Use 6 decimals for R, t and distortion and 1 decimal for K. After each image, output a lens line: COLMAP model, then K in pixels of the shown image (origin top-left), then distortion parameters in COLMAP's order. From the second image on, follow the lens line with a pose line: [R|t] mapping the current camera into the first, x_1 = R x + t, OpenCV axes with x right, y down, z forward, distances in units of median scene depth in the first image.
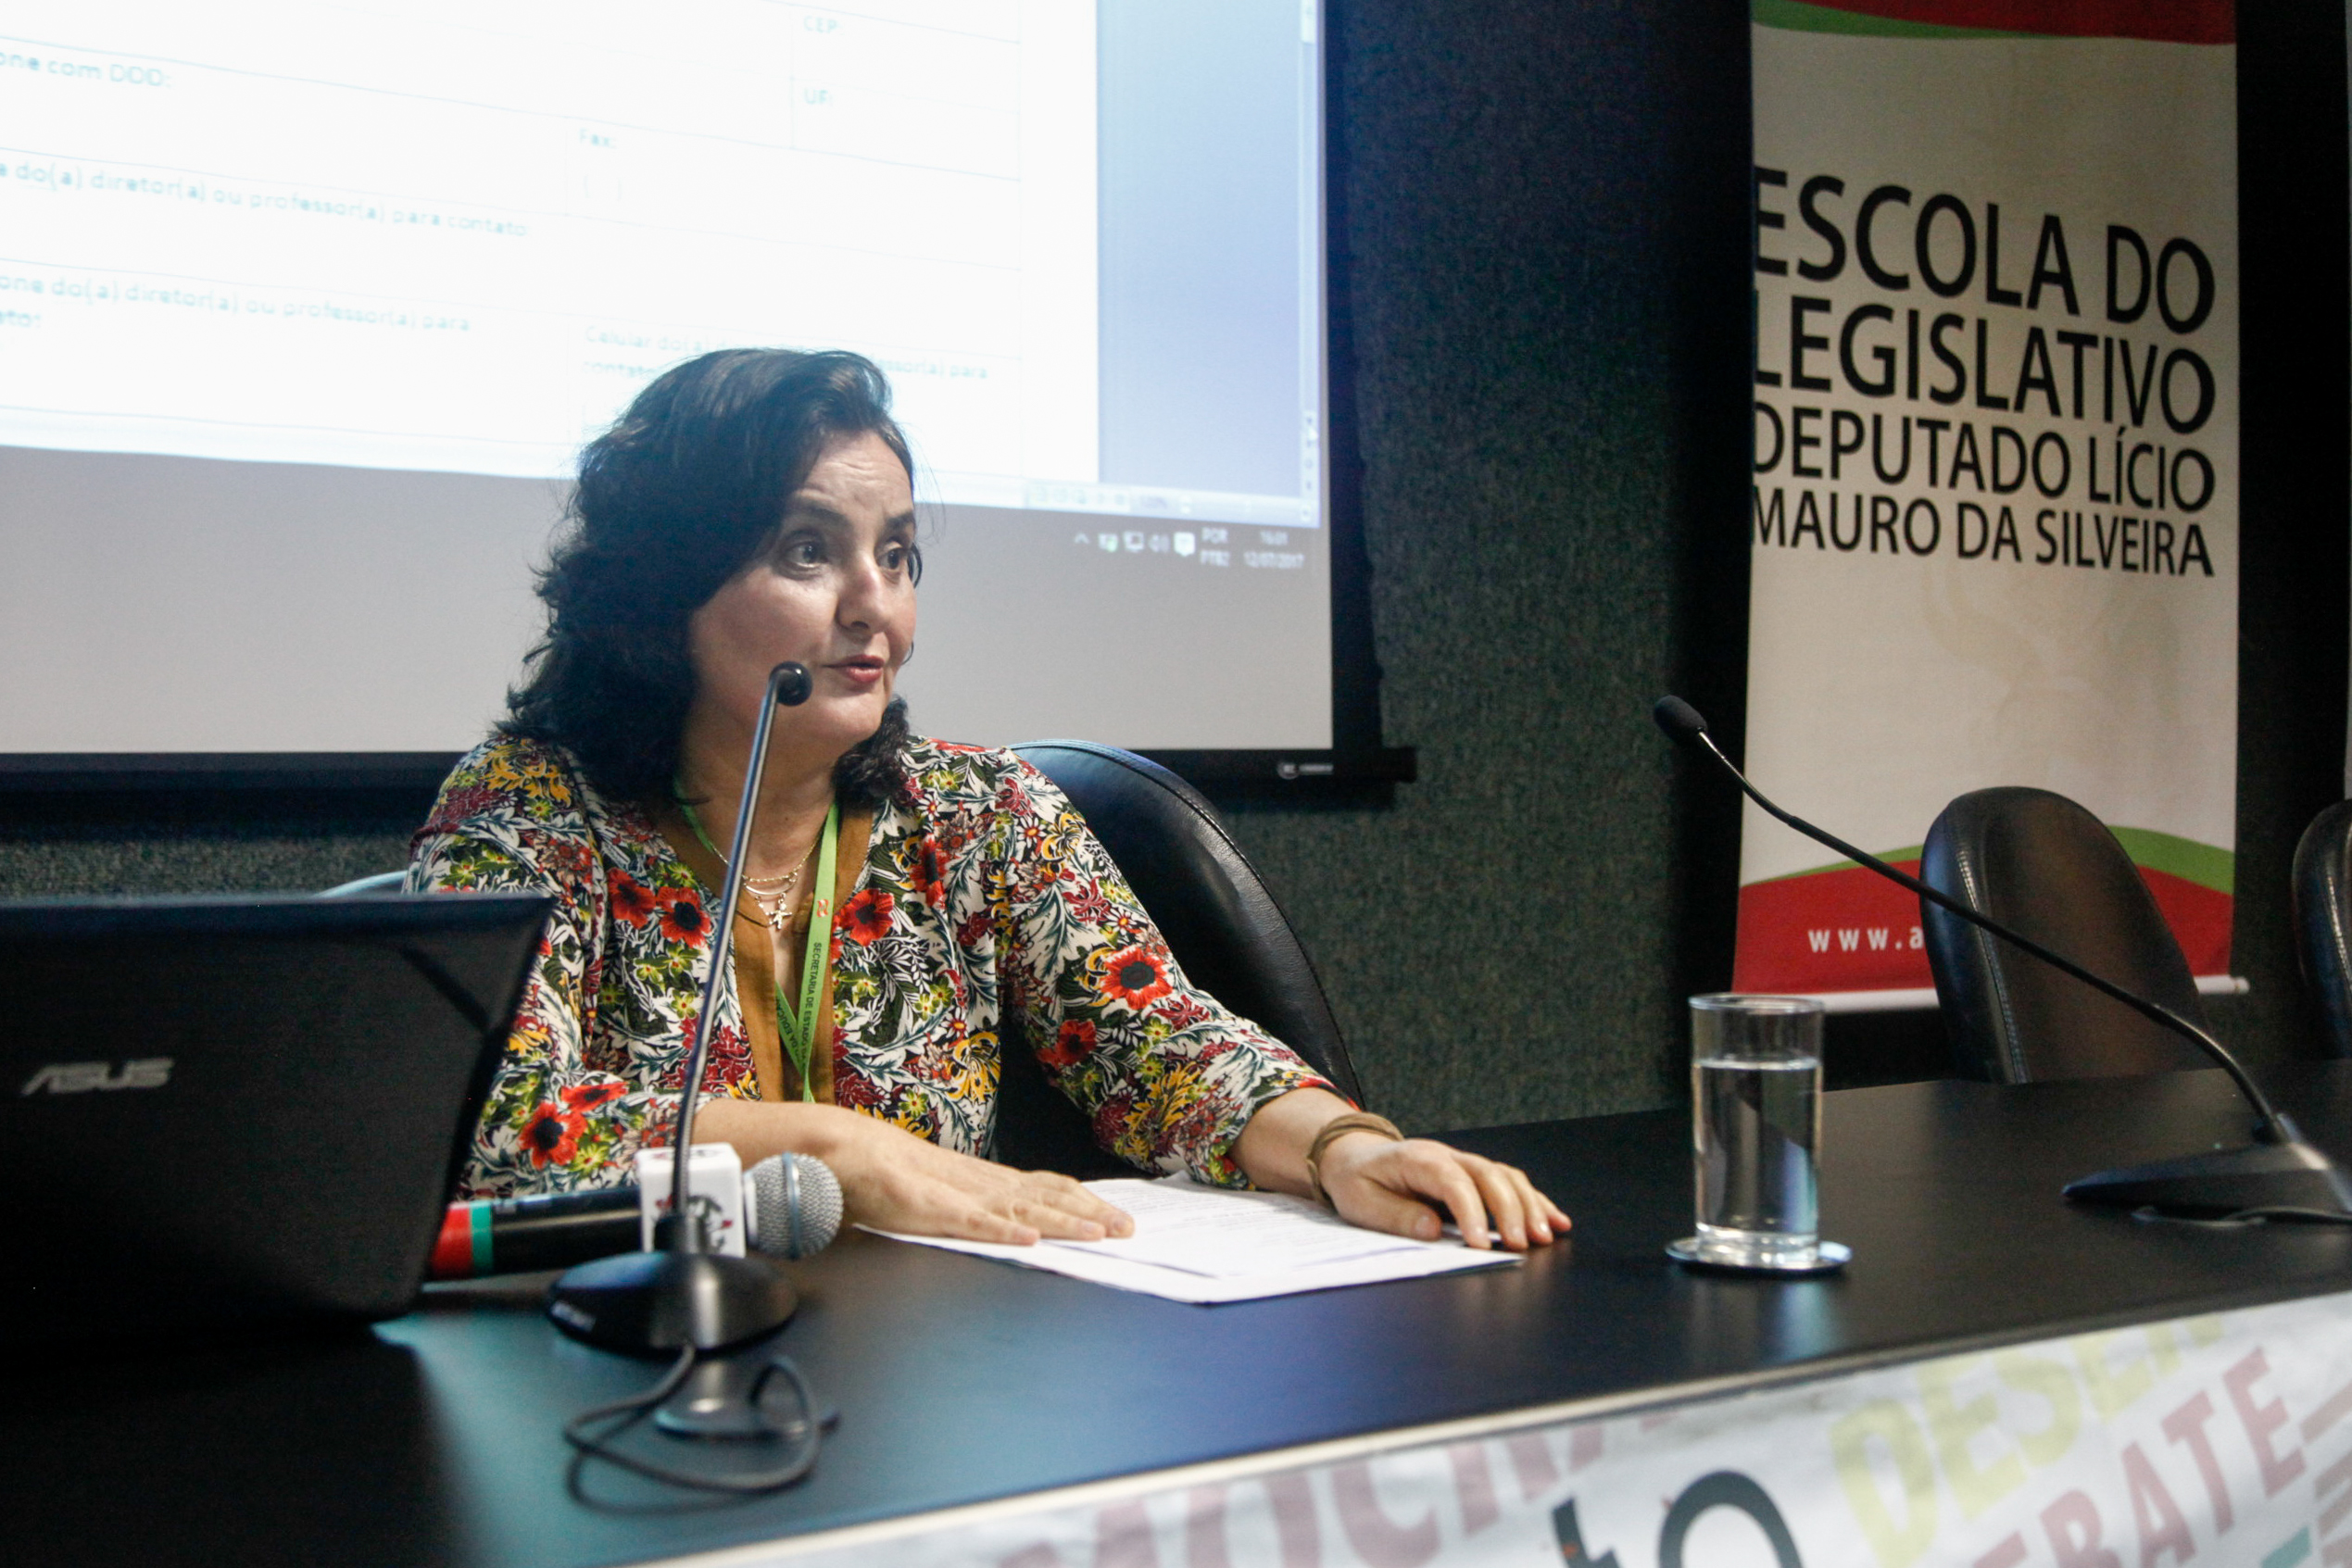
lens RADIAL K [[3176.3, 0, 1124.6], [0, 3176.3, 769.5], [0, 0, 1]] dist [0.108250, 0.000000]
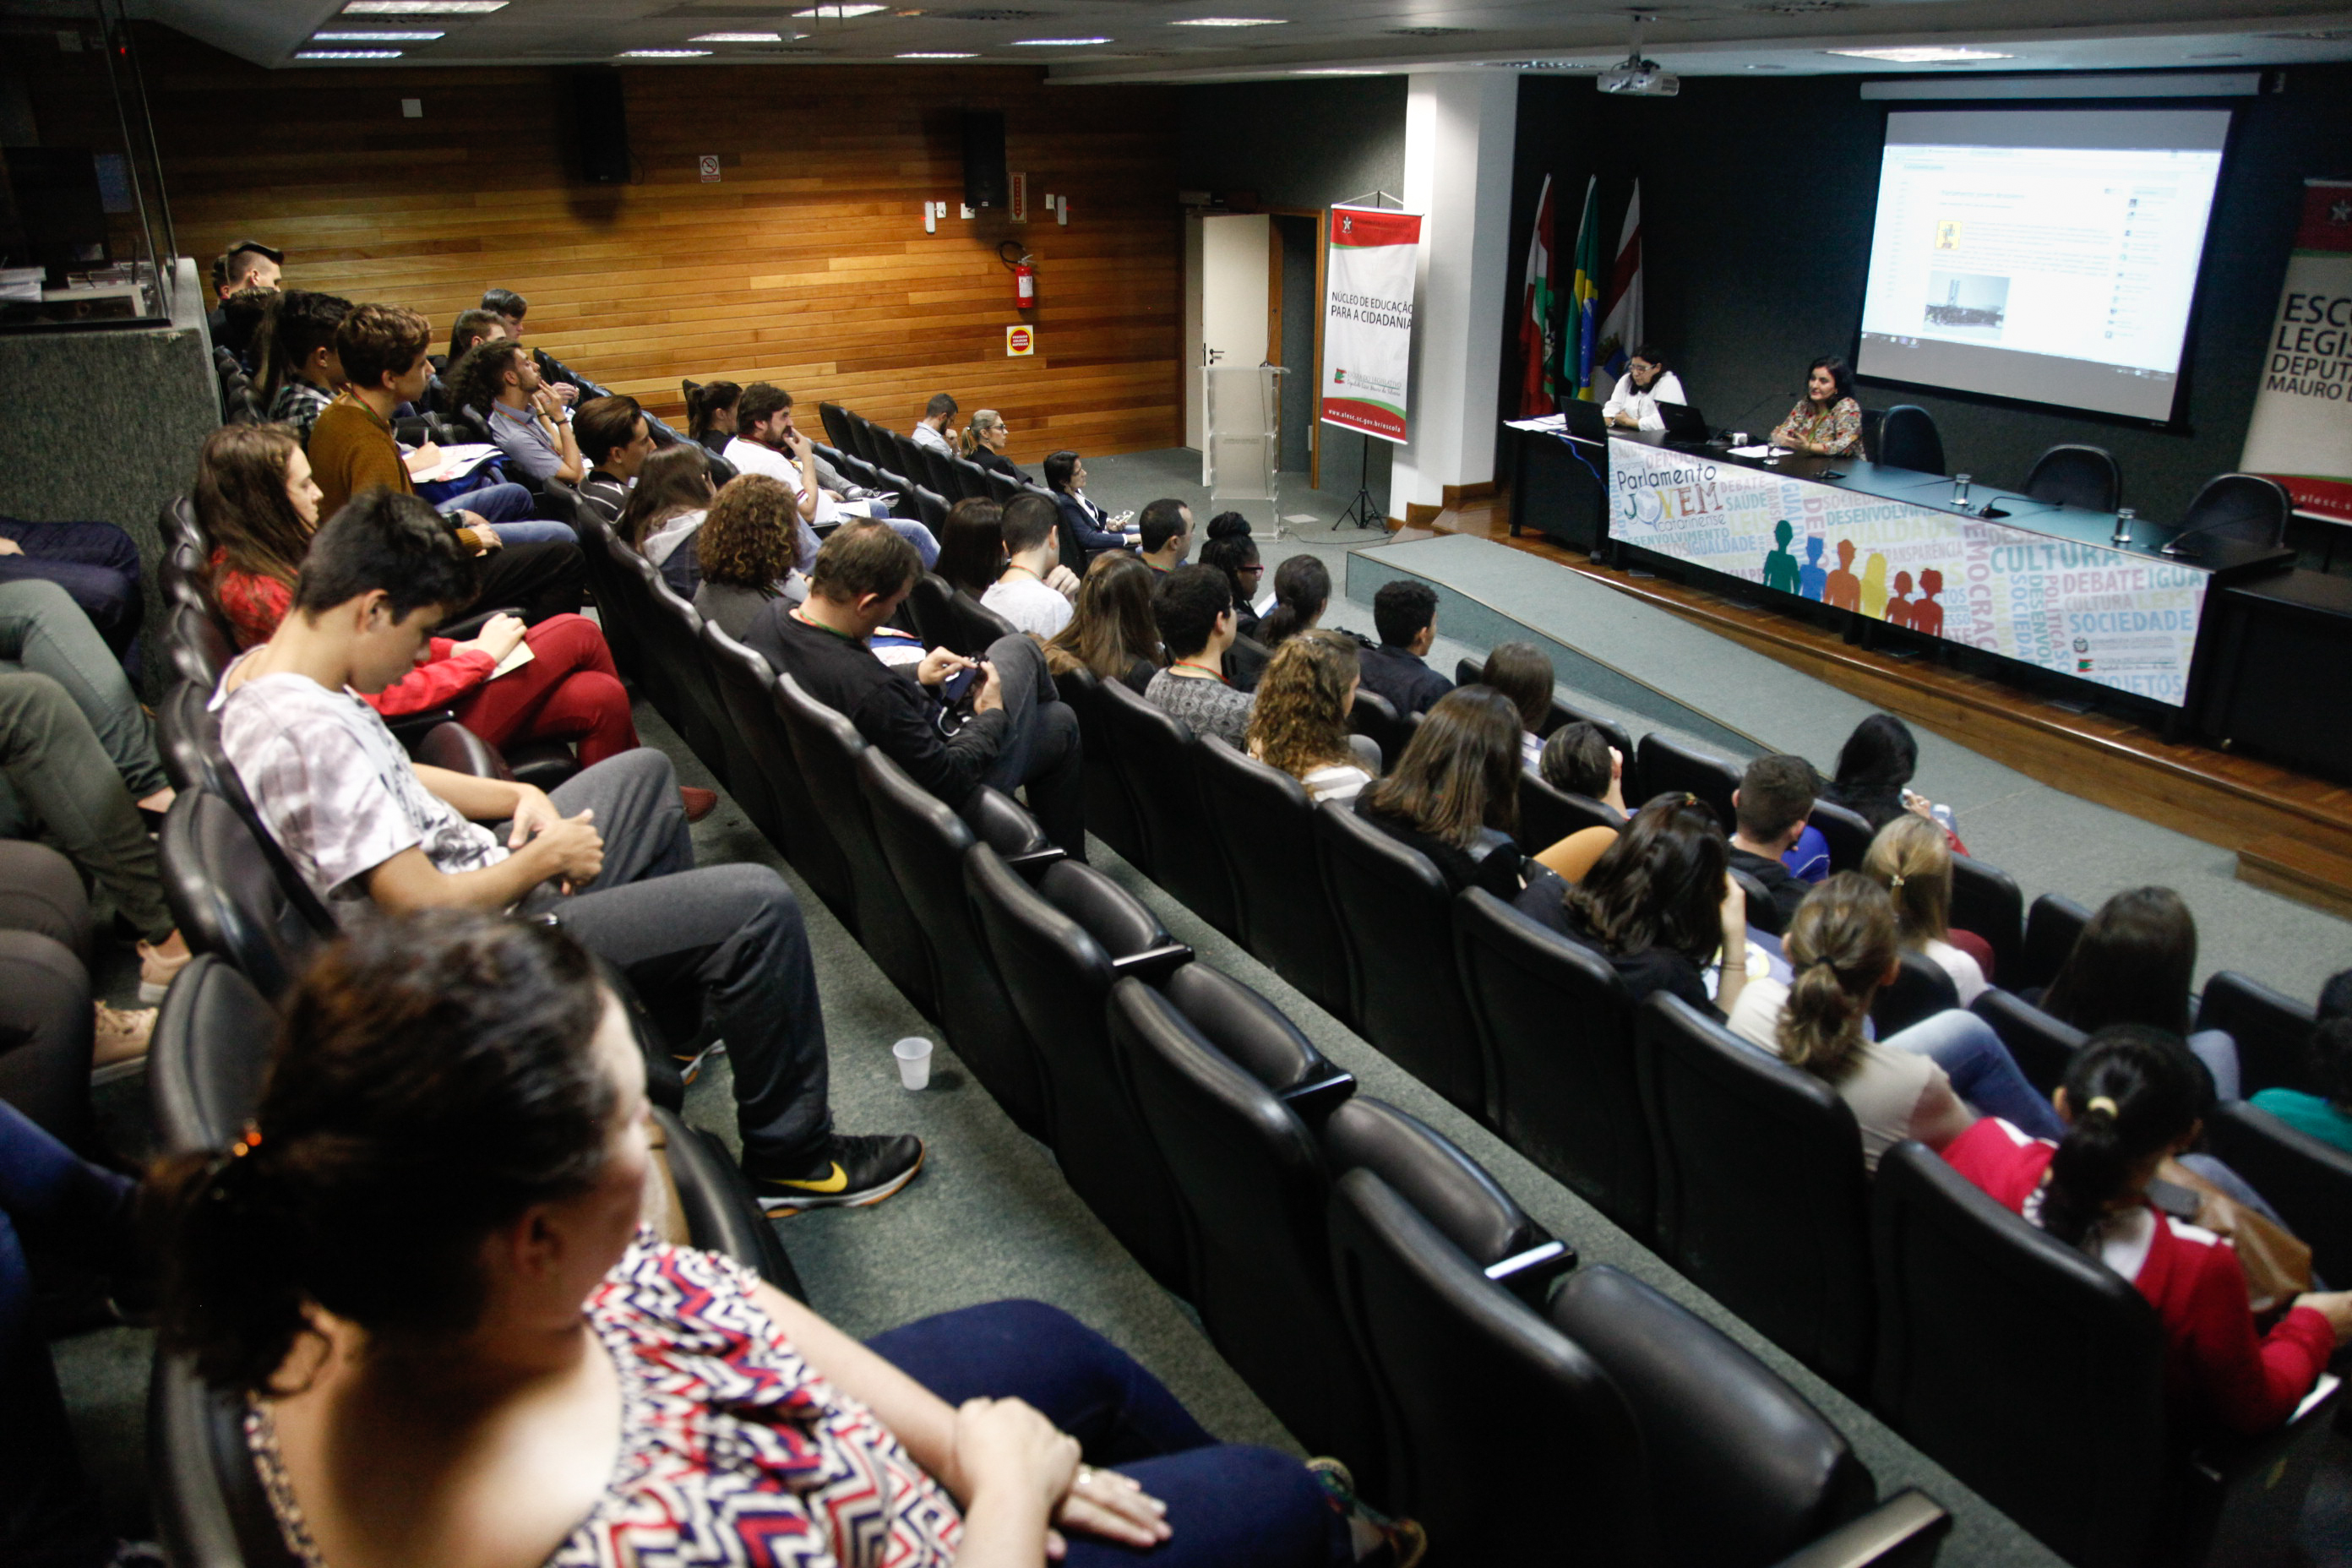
lens RADIAL K [[1661.9, 0, 1183.8], [0, 1661.9, 771.9], [0, 0, 1]] dist [-0.098876, 0.064312]
pose [[-0.106301, 0.368679, -0.923458, 2.574861], [0.004157, 0.928877, 0.370364, -0.407220], [0.994325, 0.035531, -0.100273, -0.163538]]
